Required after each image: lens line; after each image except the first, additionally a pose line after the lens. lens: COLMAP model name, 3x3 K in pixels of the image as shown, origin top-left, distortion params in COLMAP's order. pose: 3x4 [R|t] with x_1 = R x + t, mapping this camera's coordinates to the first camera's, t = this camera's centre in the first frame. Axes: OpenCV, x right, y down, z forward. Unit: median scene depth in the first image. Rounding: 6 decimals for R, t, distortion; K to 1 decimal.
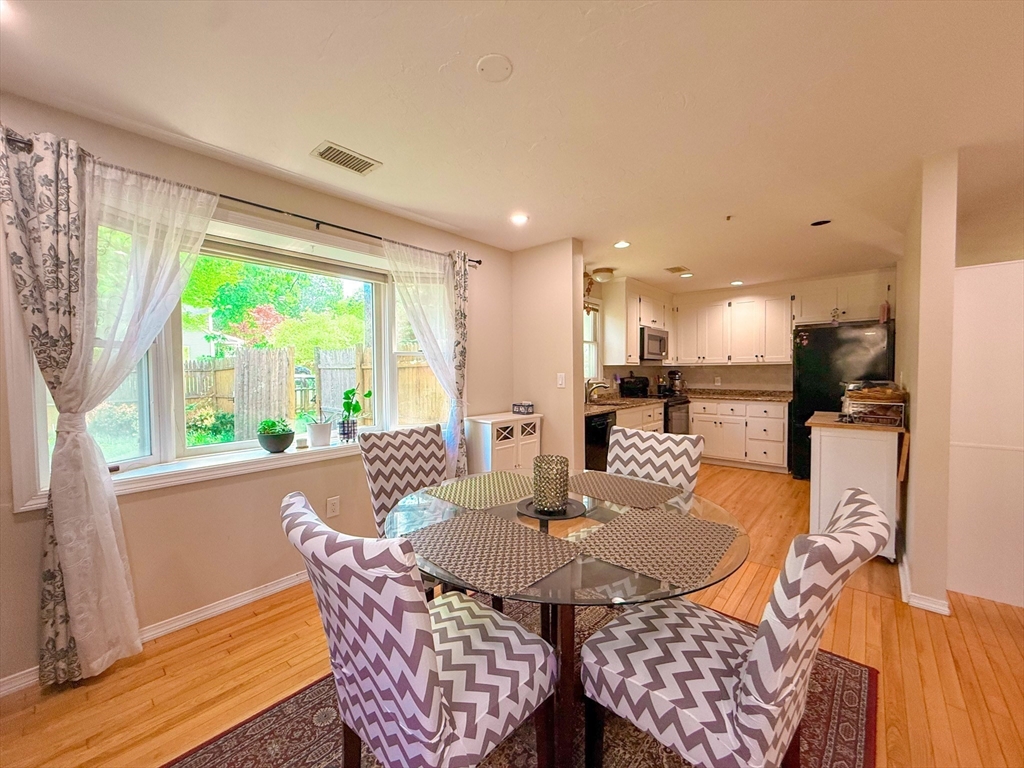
lens RADIAL K [[411.9, 0, 506.0], [0, 411.9, 381.9], [0, 0, 1]] dist [-0.003726, 0.000117]
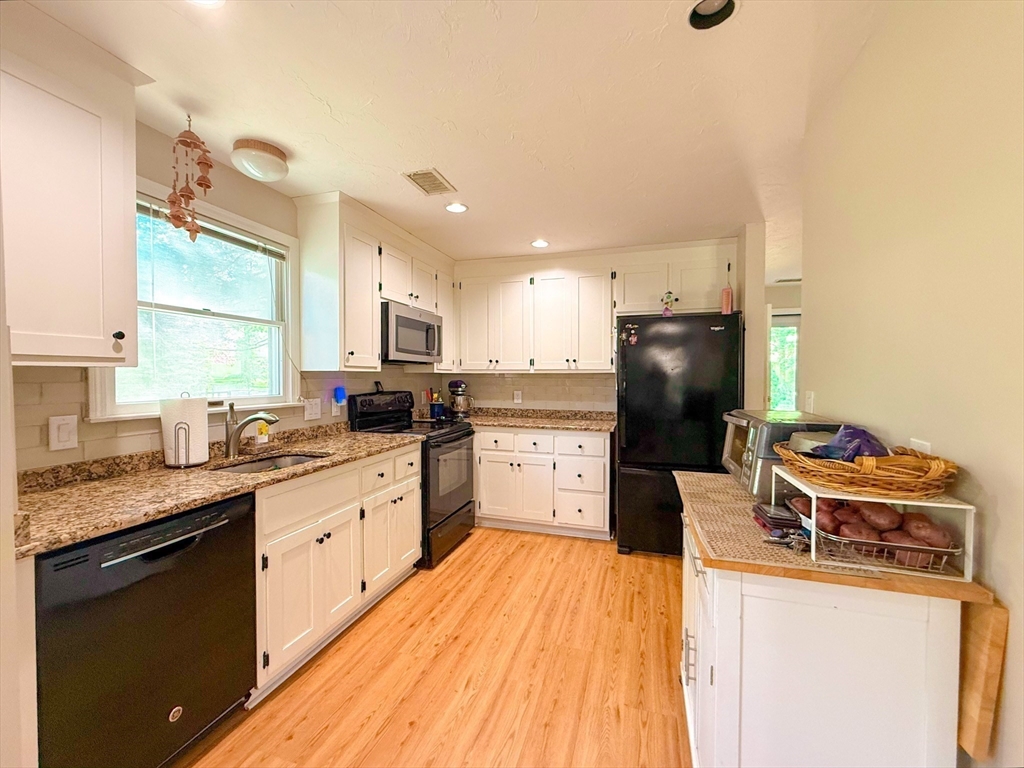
lens RADIAL K [[411.9, 0, 511.7], [0, 411.9, 384.7], [0, 0, 1]] dist [-0.003726, 0.000117]
pose [[0.914095, -0.000674, 0.405501, 0.262633], [0.002791, 0.999985, -0.004629, -0.020811], [-0.405491, 0.005363, 0.914083, 0.437859]]
